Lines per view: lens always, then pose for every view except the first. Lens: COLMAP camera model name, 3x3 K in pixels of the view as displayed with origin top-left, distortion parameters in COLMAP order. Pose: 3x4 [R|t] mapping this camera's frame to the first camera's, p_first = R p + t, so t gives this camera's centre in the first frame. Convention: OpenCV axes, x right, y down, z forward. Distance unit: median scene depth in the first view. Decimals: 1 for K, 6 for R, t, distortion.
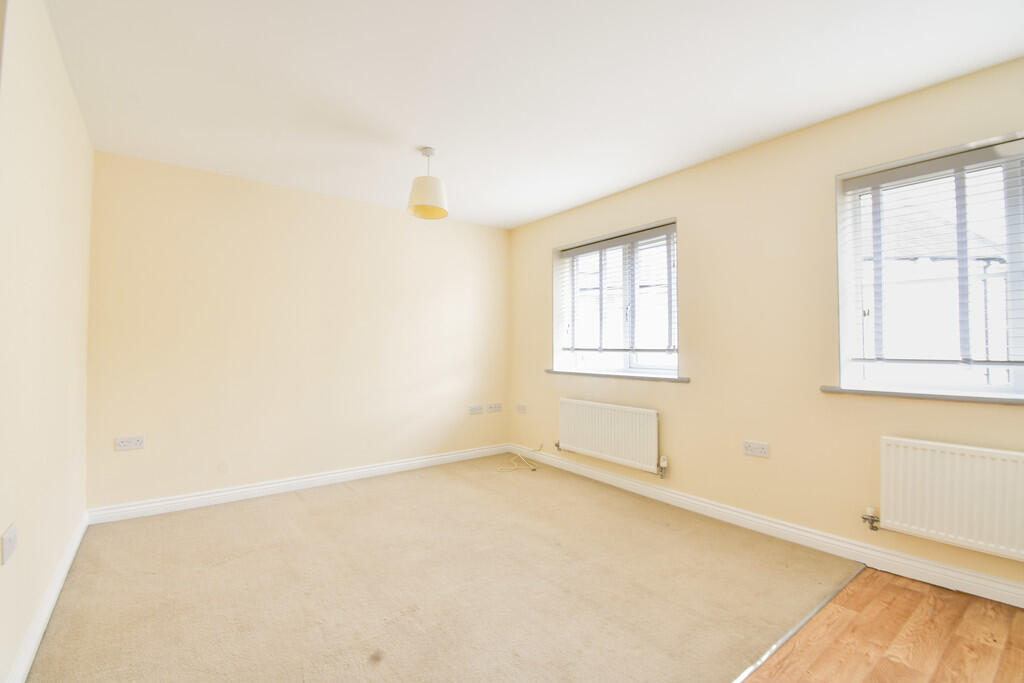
lens RADIAL K [[459.3, 0, 528.3], [0, 459.3, 331.1], [0, 0, 1]] dist [0.028847, -0.028232]
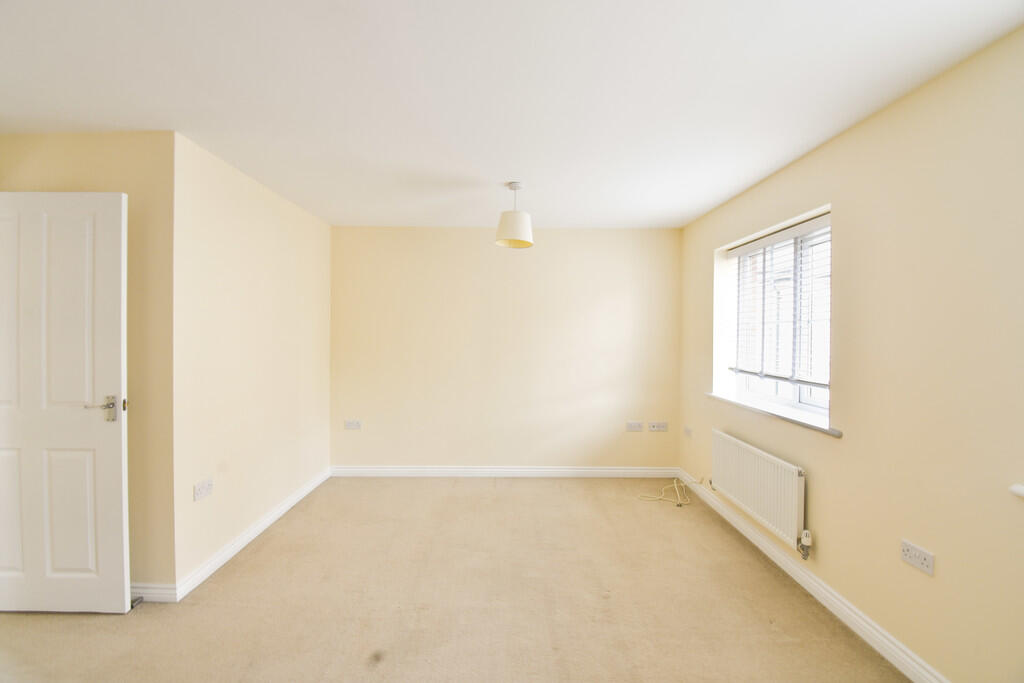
lens RADIAL K [[463.1, 0, 510.3], [0, 463.1, 333.6], [0, 0, 1]] dist [0.027634, -0.030405]
pose [[0.795778, 0.008787, -0.605524, 0.356810], [0.010891, 0.999525, 0.028817, -0.070215], [0.605490, -0.029526, 0.795305, 0.123209]]
